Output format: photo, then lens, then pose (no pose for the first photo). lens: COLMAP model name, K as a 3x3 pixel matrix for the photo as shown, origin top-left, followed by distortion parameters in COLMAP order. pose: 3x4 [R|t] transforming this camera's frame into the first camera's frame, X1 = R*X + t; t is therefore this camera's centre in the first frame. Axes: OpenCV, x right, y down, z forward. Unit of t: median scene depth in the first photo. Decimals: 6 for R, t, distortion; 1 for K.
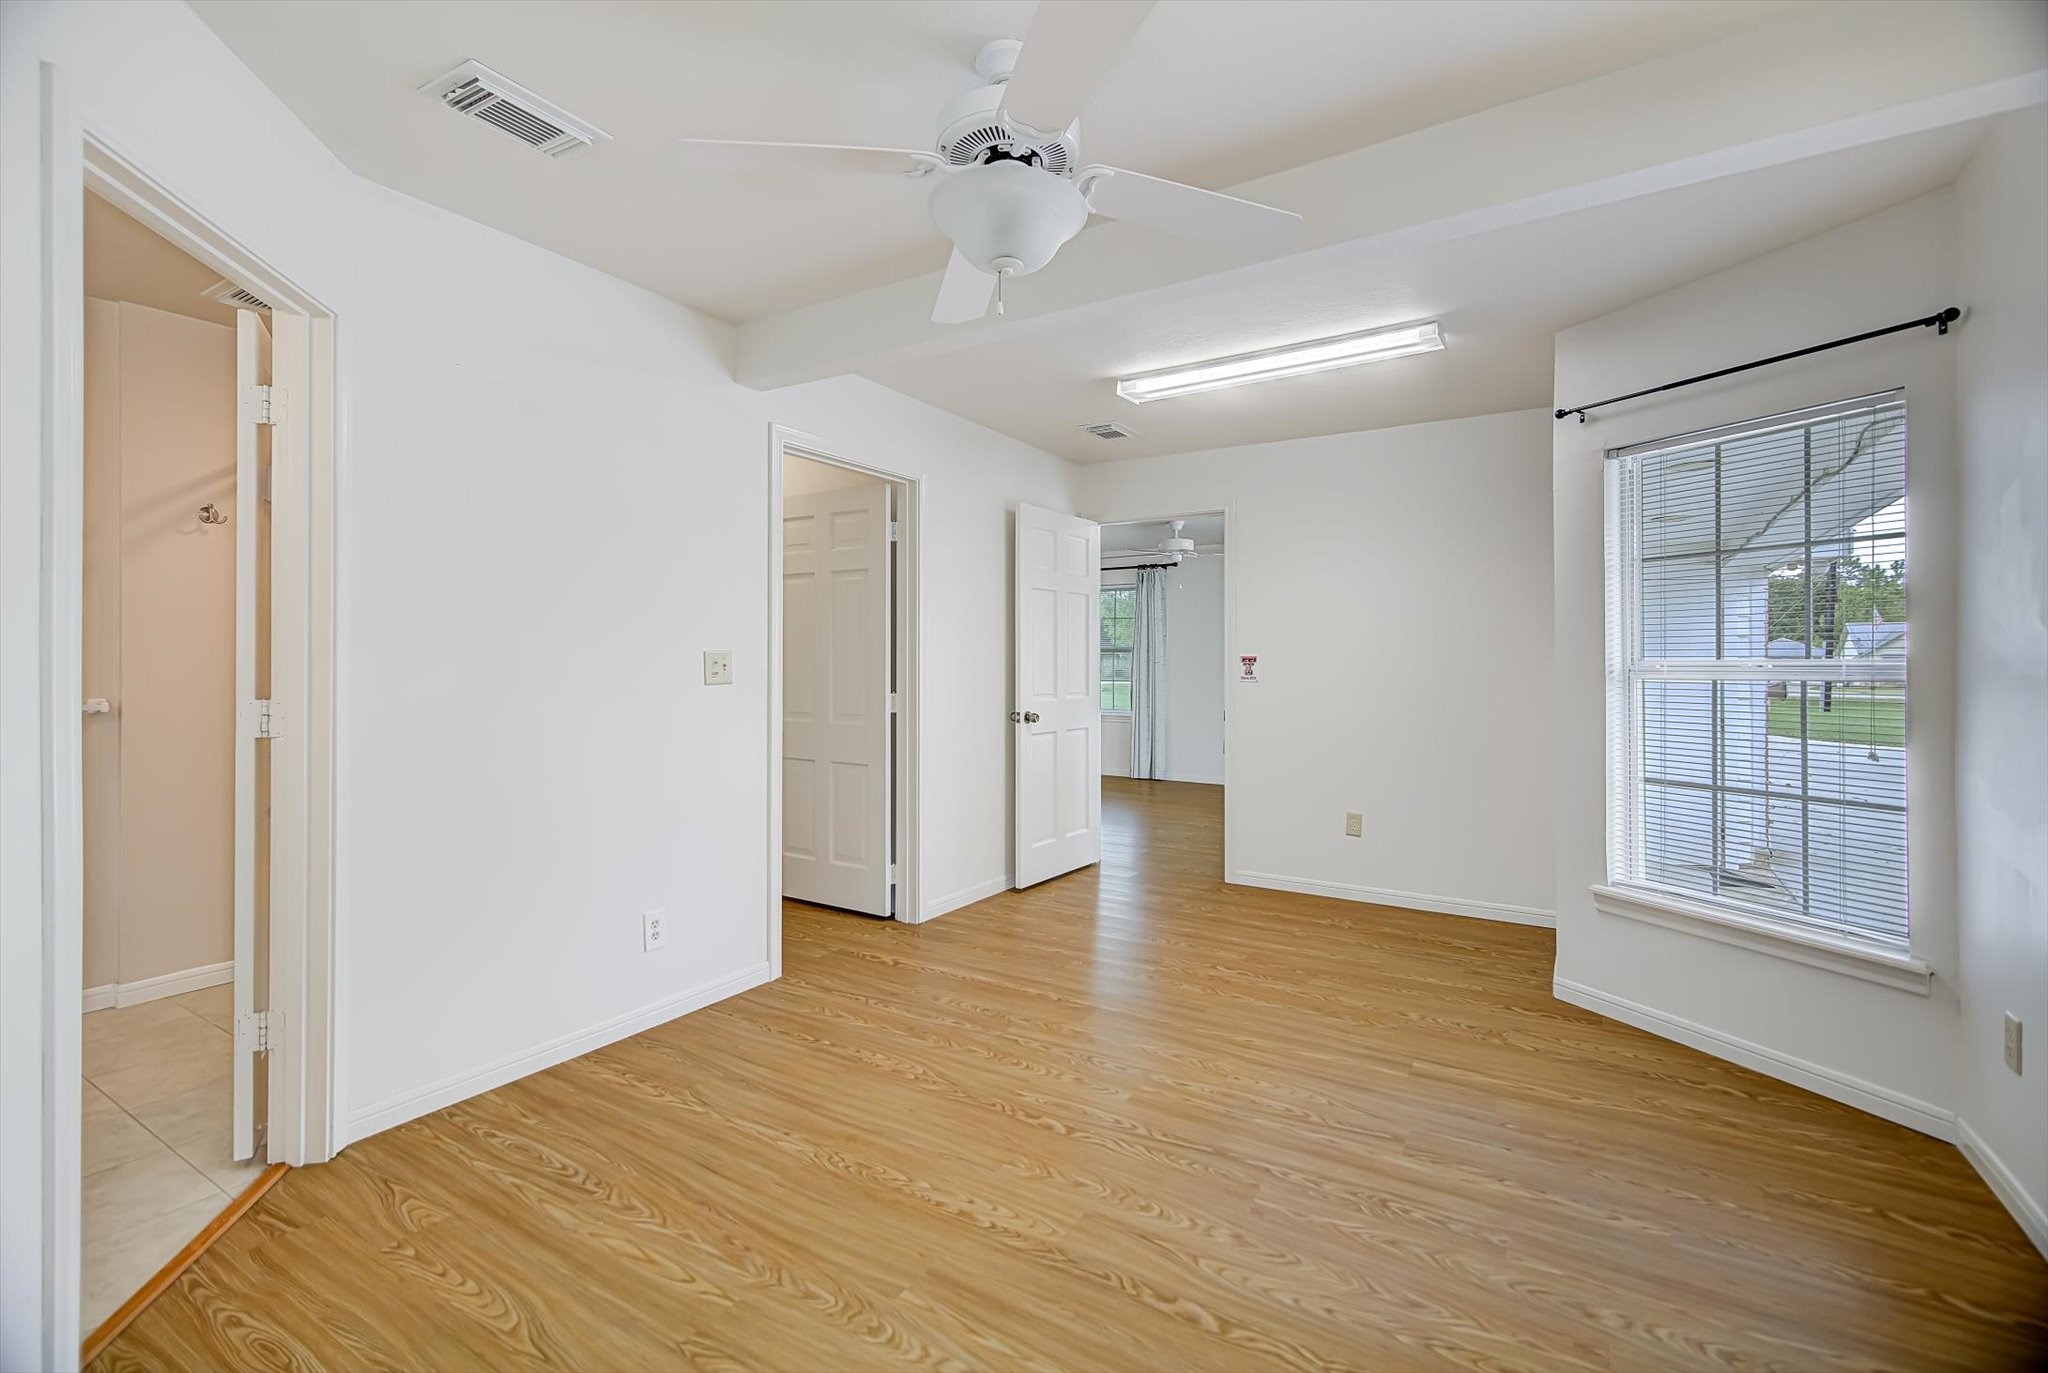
lens RADIAL K [[907.5, 0, 1023.9], [0, 907.5, 671.7], [0, 0, 1]] dist [0.004336, -0.000997]
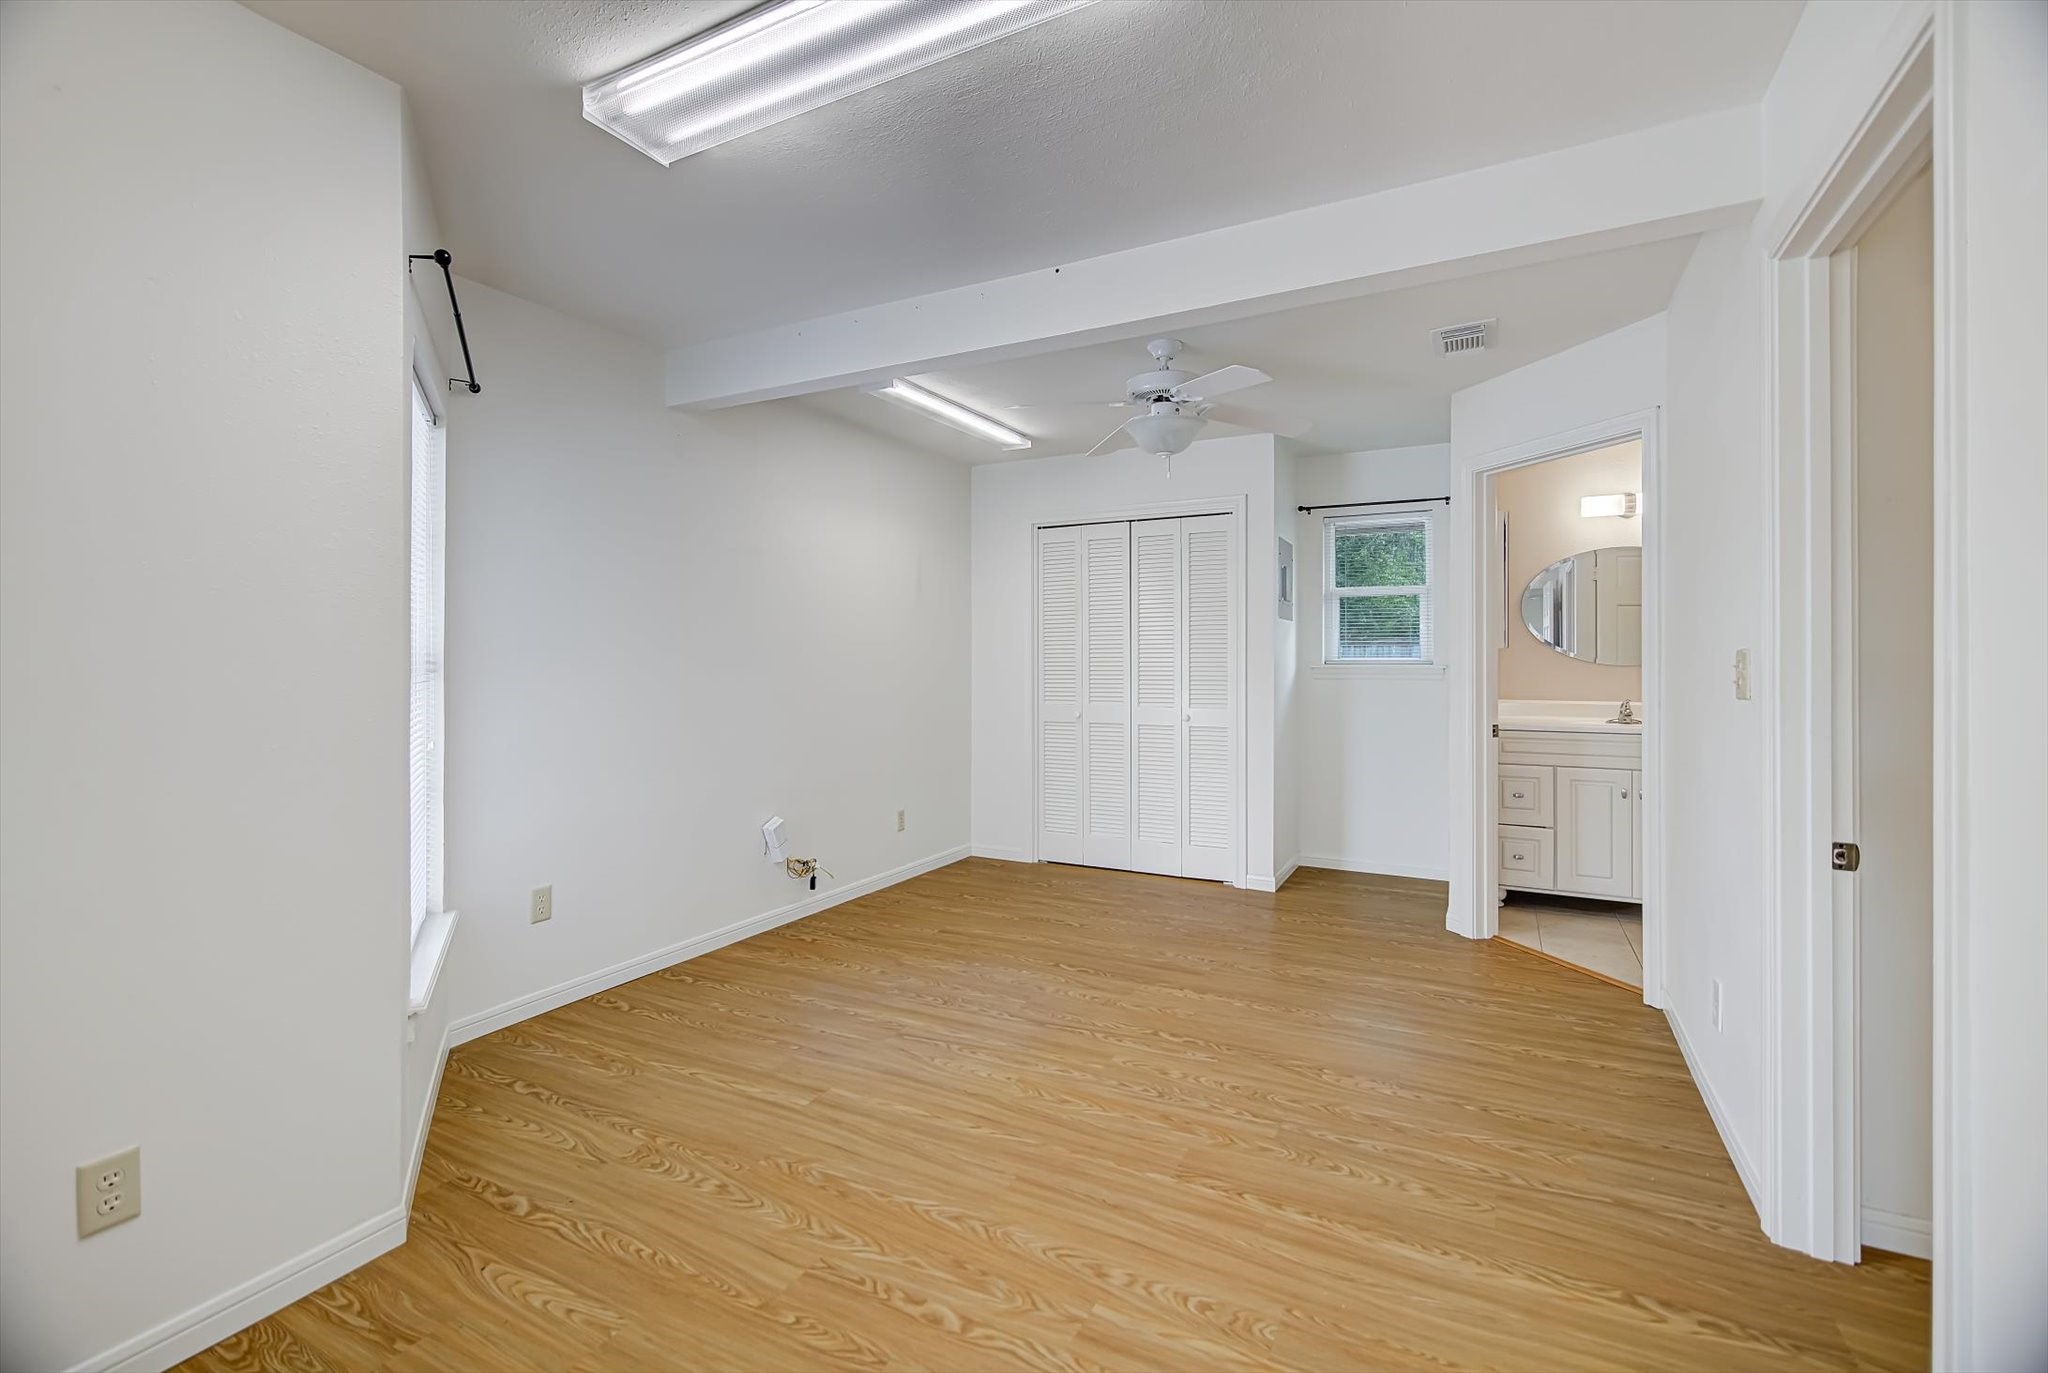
lens RADIAL K [[907.5, 0, 1020.7], [0, 907.5, 668.2], [0, 0, 1]] dist [0.004336, -0.000997]
pose [[-0.997300, -0.004561, -0.073295, 0.303945], [-0.005850, 0.999832, 0.017381, -0.021778], [0.073204, 0.017763, -0.997159, 2.043028]]
